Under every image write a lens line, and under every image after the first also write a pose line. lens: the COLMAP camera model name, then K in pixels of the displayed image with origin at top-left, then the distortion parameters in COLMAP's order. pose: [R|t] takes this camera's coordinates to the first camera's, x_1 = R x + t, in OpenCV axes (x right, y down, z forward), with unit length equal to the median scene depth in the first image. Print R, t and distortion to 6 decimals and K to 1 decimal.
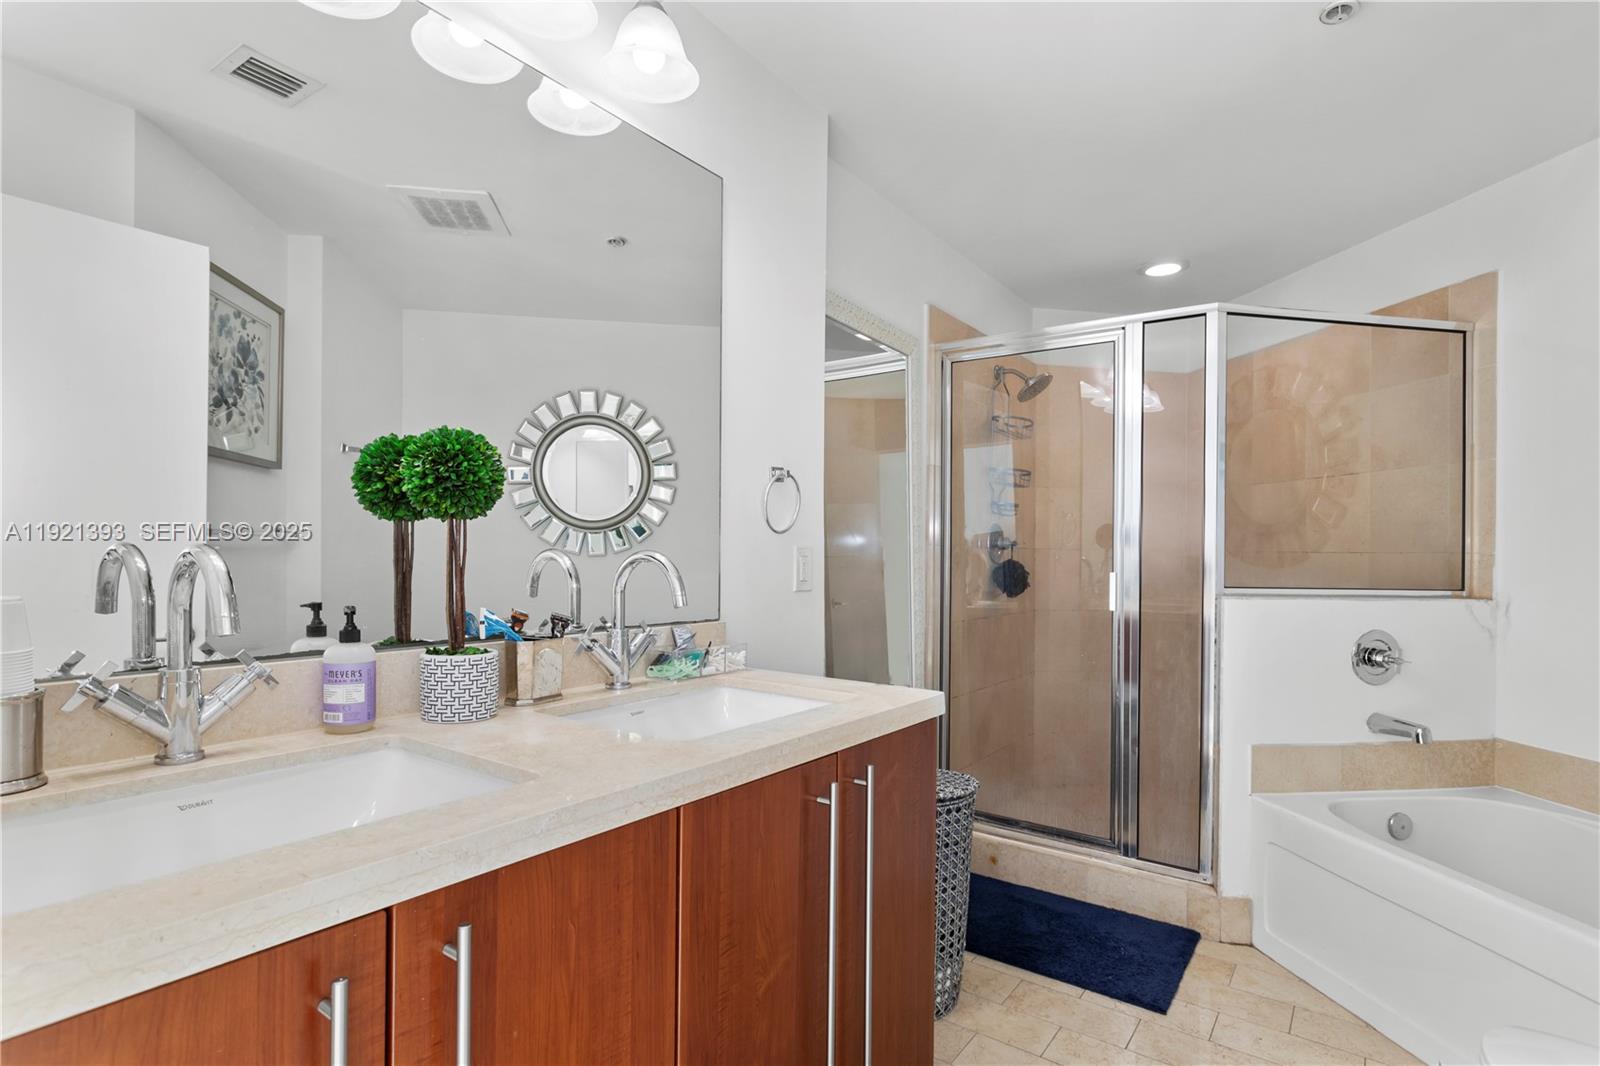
lens RADIAL K [[798.8, 0, 796.9], [0, 798.8, 535.2], [0, 0, 1]] dist [0.000178, 0.001430]
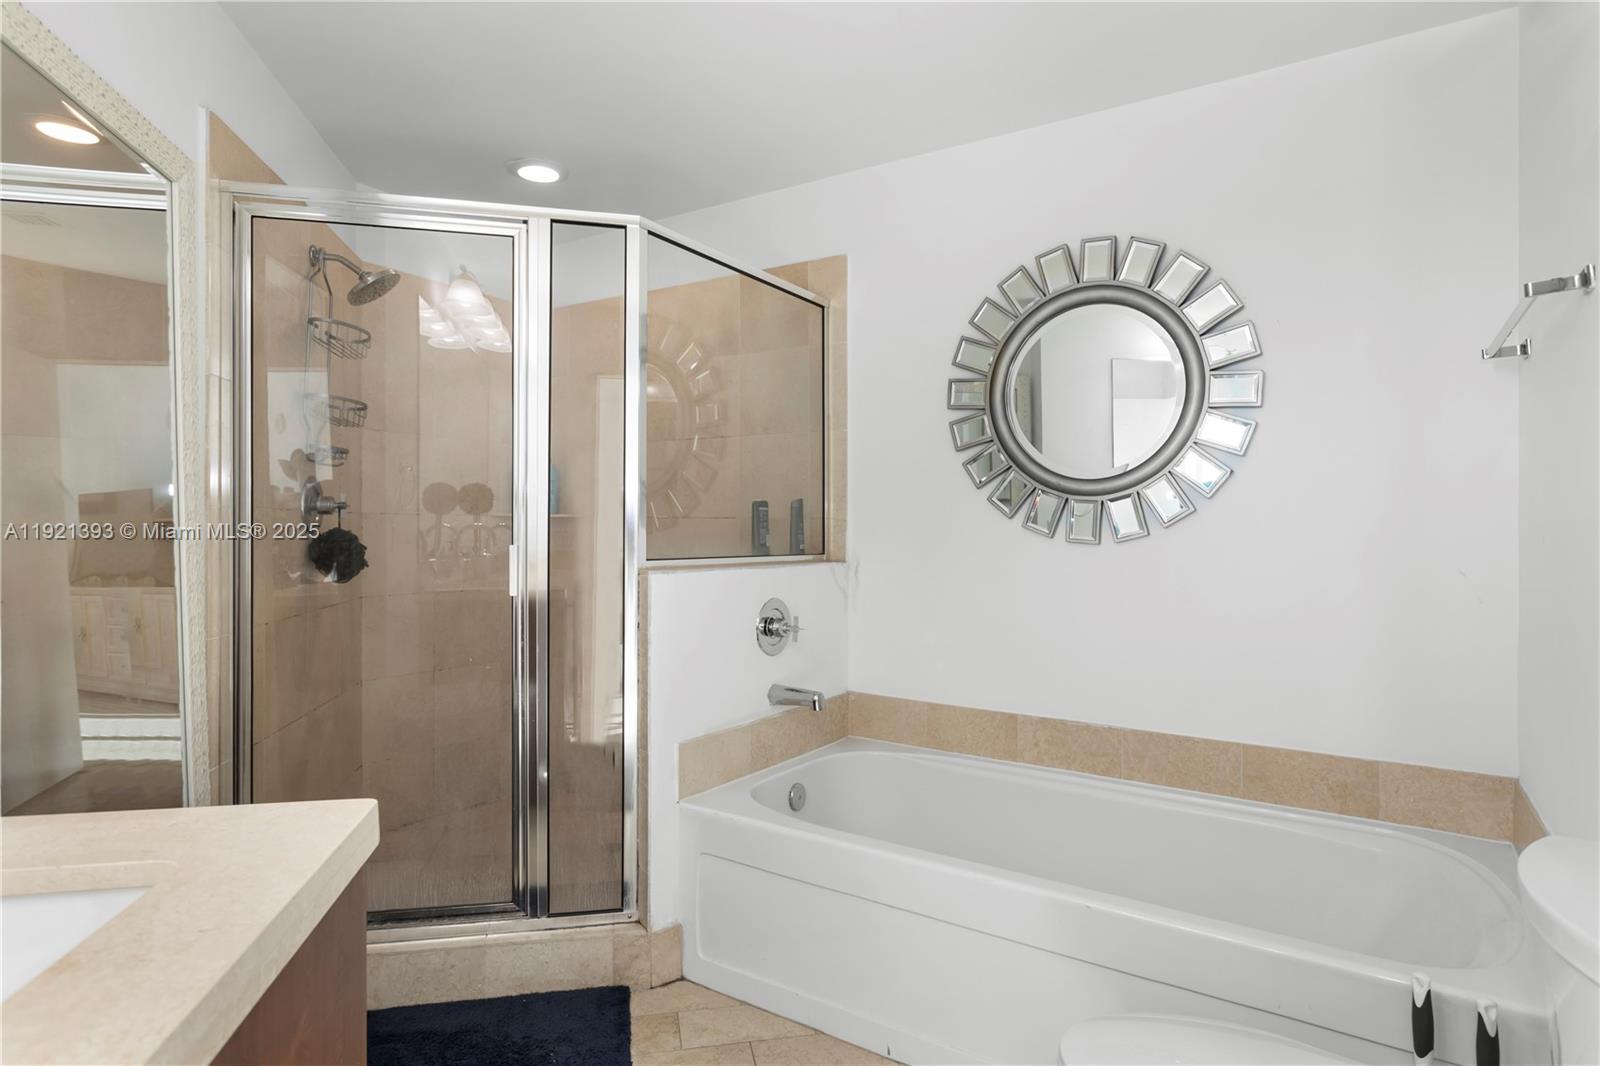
lens RADIAL K [[861.1, 0, 801.1], [0, 861.1, 521.3], [0, 0, 1]] dist [-0.013528, 0.014309]
pose [[0.672176, -0.004624, 0.740377, -0.020877], [-0.015216, 0.999683, 0.020058, 0.004348], [-0.740235, -0.024748, 0.671893, 0.272235]]
